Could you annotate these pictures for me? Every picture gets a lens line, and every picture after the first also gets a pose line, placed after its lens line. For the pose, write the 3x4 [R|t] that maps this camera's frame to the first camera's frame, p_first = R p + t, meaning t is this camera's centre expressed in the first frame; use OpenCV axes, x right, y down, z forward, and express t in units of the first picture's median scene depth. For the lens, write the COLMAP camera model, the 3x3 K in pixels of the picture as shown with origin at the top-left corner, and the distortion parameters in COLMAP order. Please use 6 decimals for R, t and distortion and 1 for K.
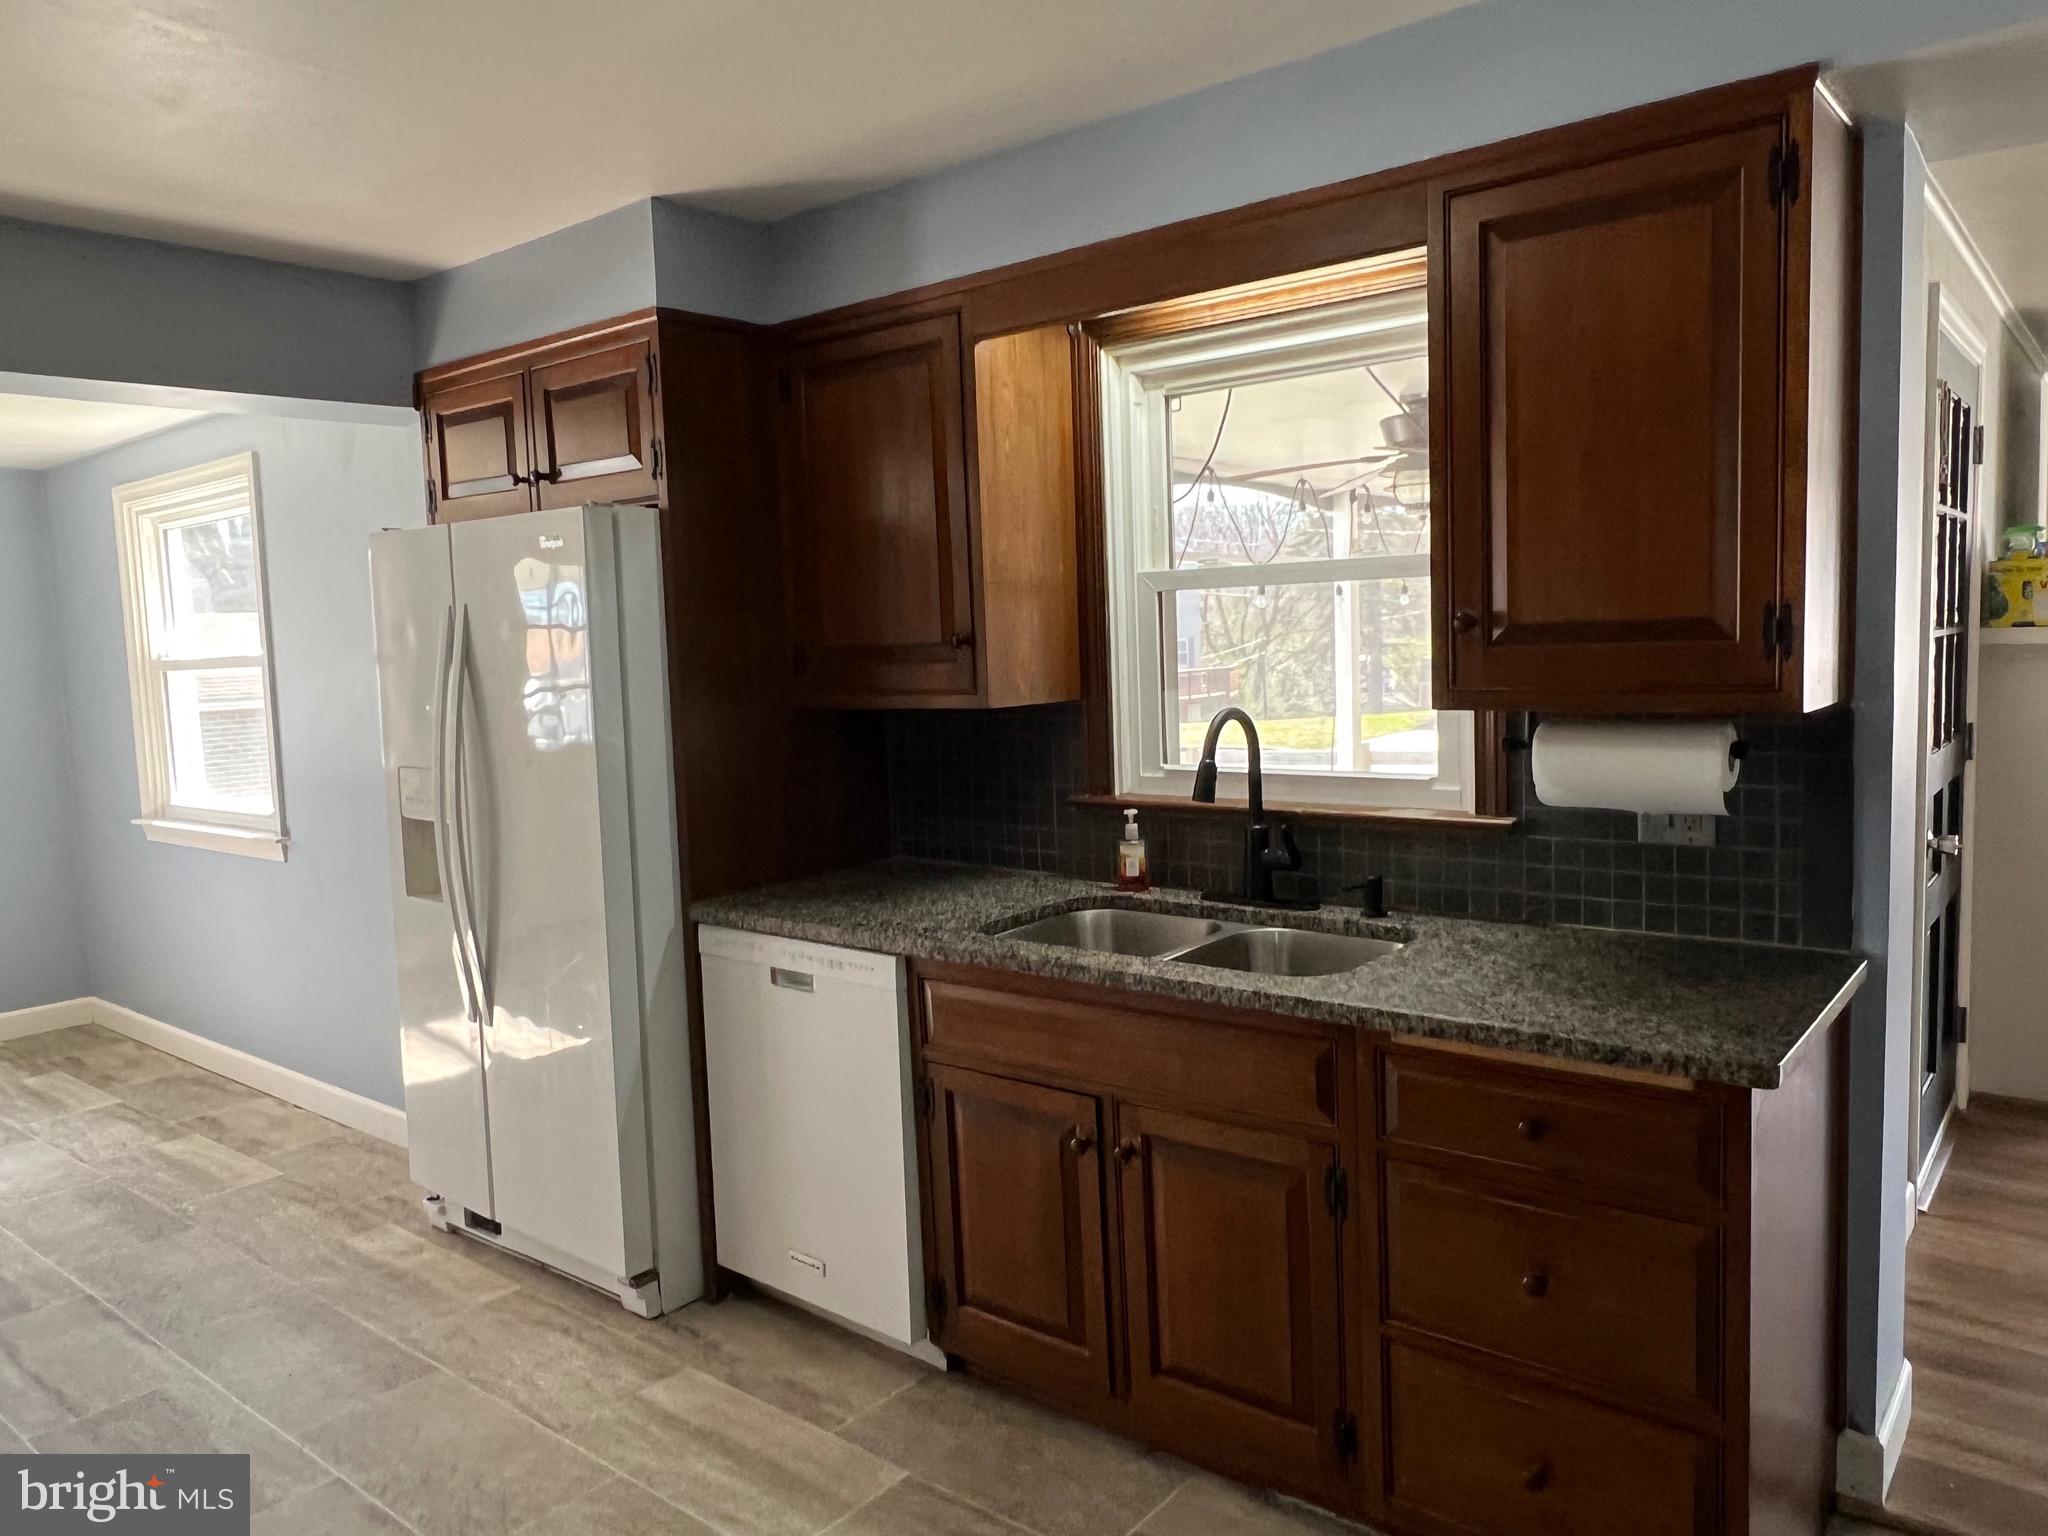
lens RADIAL K [[1421.3, 0, 1014.2], [0, 1421.3, 766.2], [0, 0, 1]] dist [-0.000647, -0.001157]
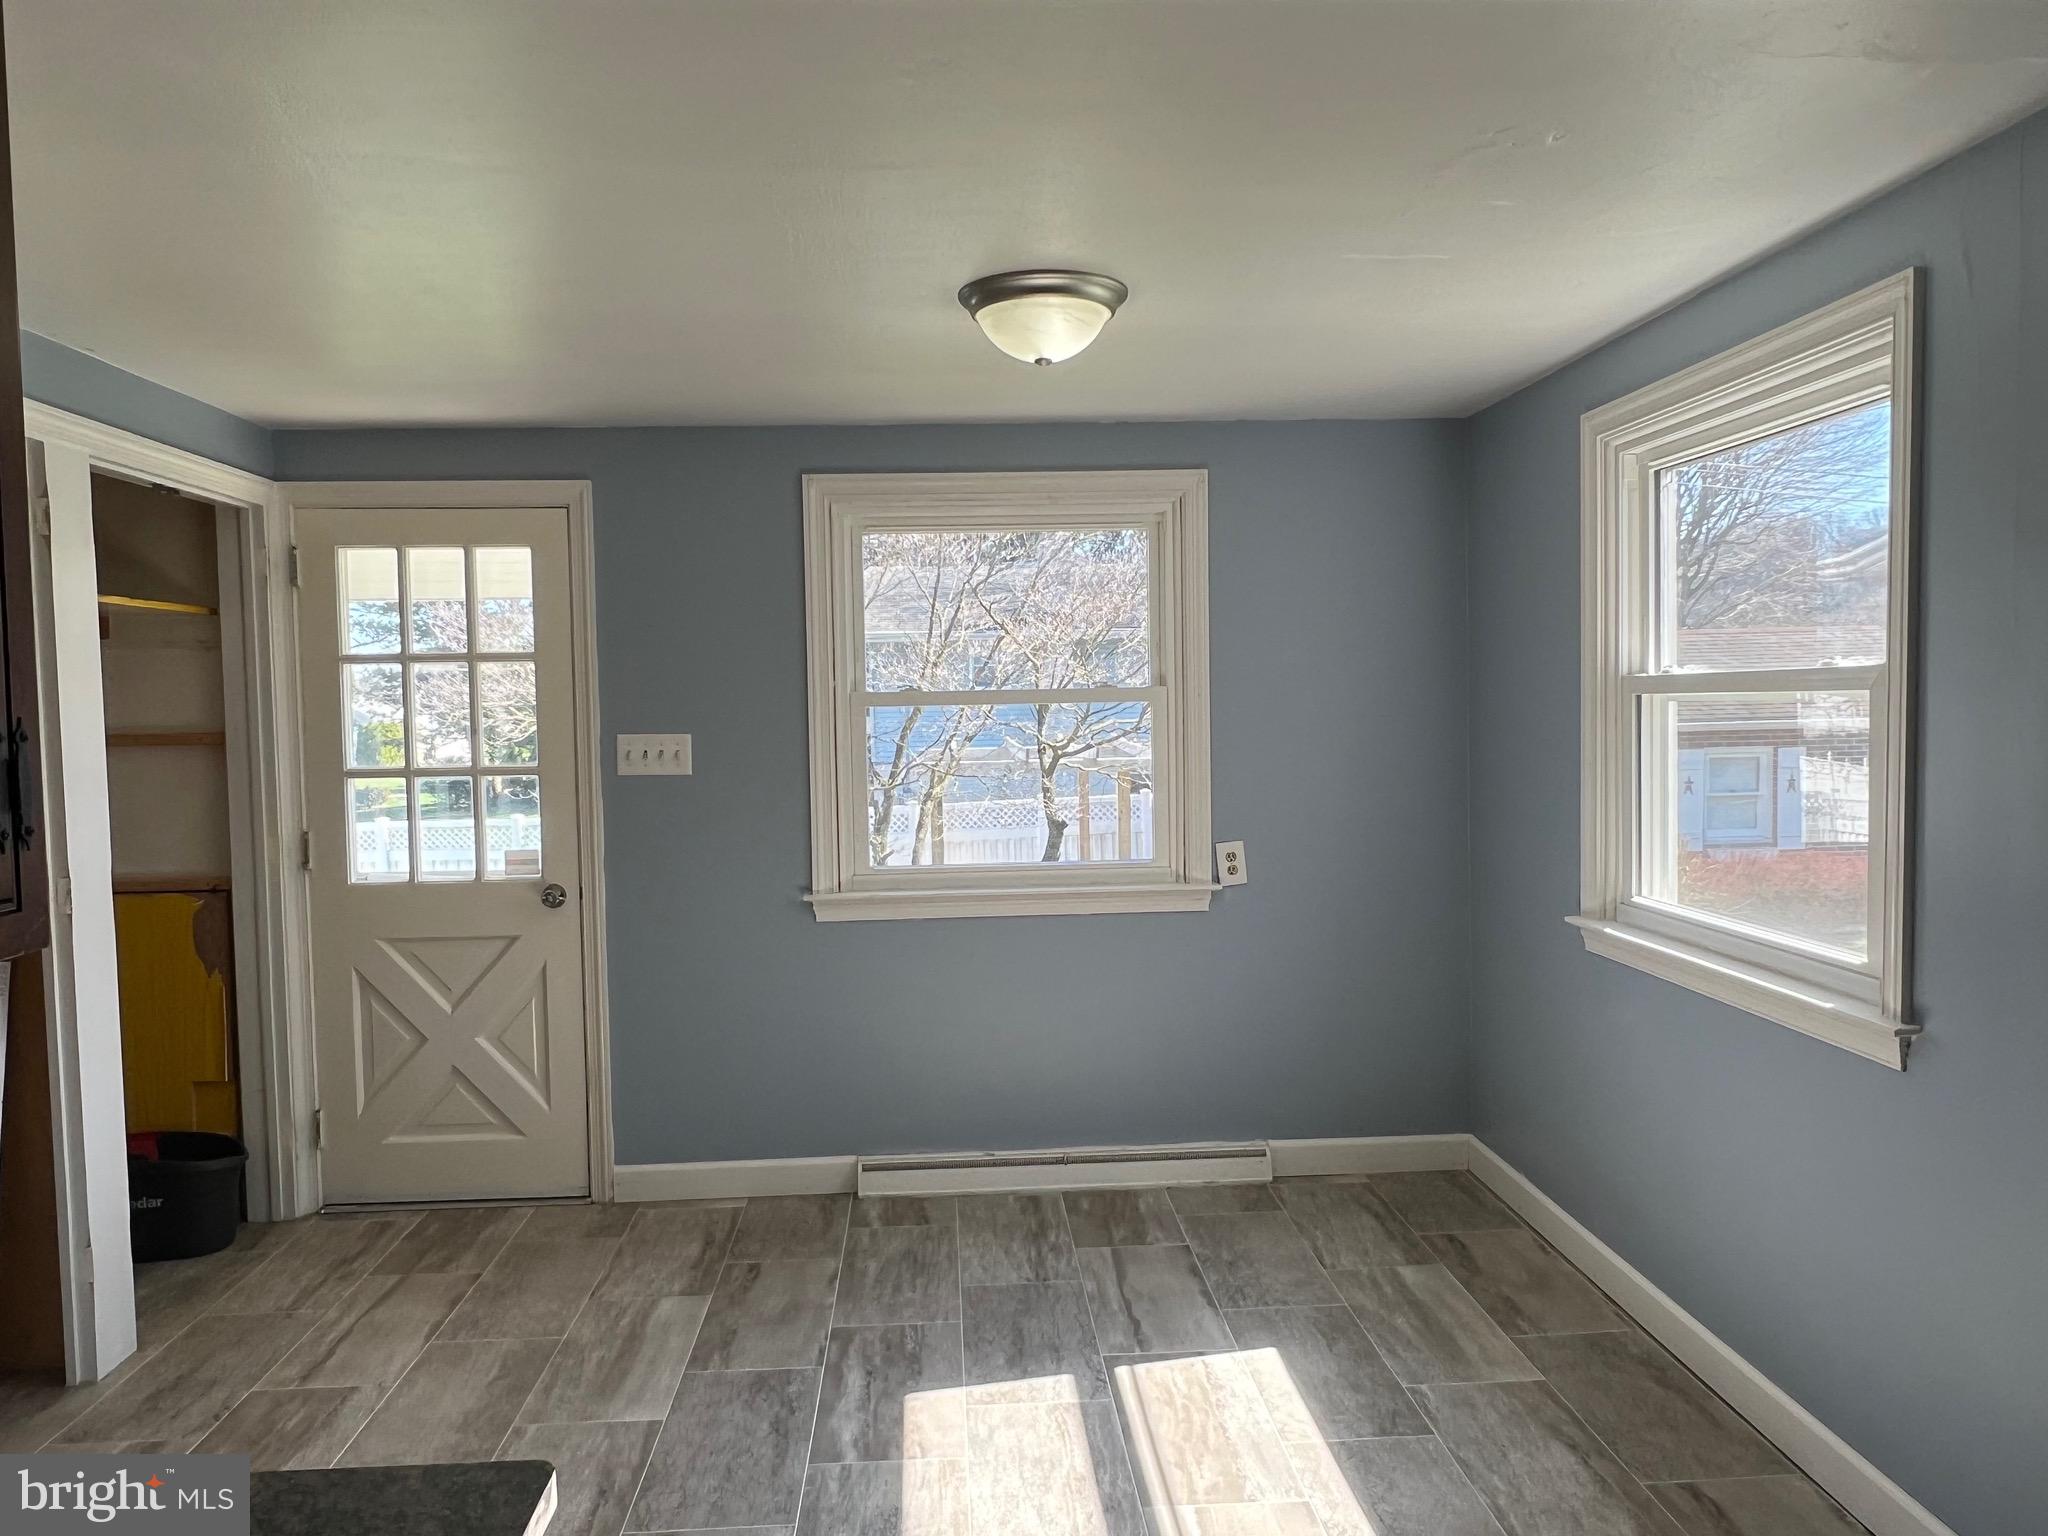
lens RADIAL K [[1421.3, 0, 1014.2], [0, 1421.3, 766.2], [0, 0, 1]] dist [-0.000647, -0.001157]
pose [[0.675397, 0.058816, -0.735106, -0.363837], [-0.070983, 0.997371, 0.014582, -0.027362], [0.734031, 0.042331, 0.677796, 0.418406]]
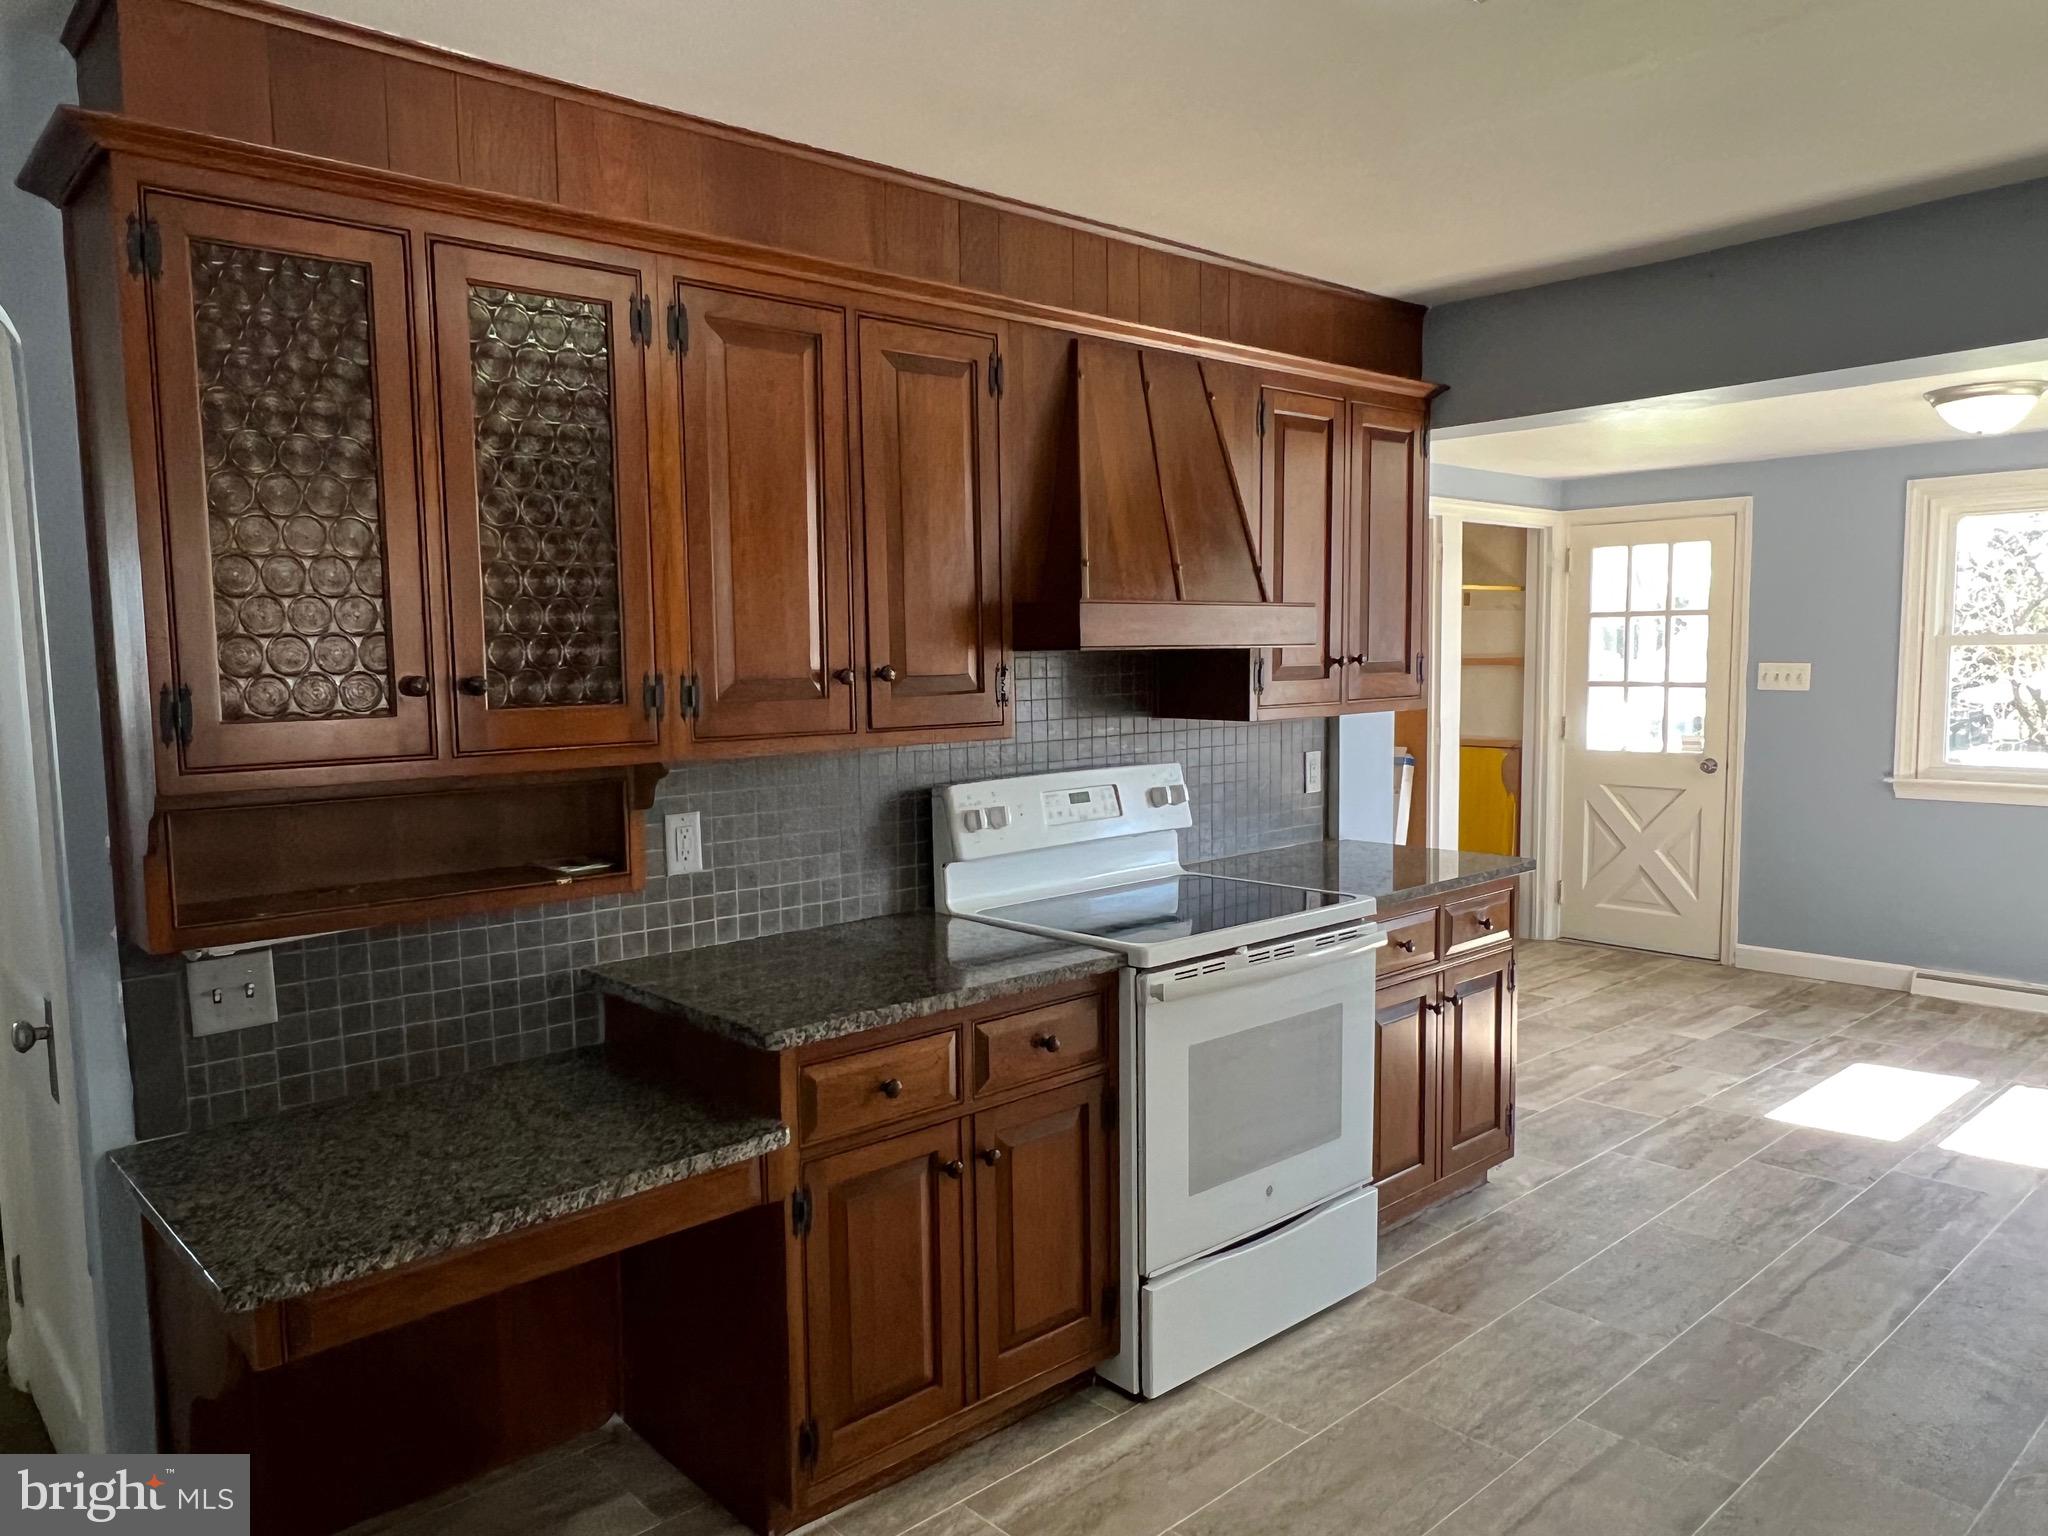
lens RADIAL K [[1412.7, 0, 1018.3], [0, 1412.7, 777.6], [0, 0, 1]] dist [0.003909, -0.004475]
pose [[-0.148903, 0.125490, -0.980857, 0.270079], [-0.069997, 0.988089, 0.137041, -0.044322], [0.986371, 0.089062, -0.138346, 0.336186]]
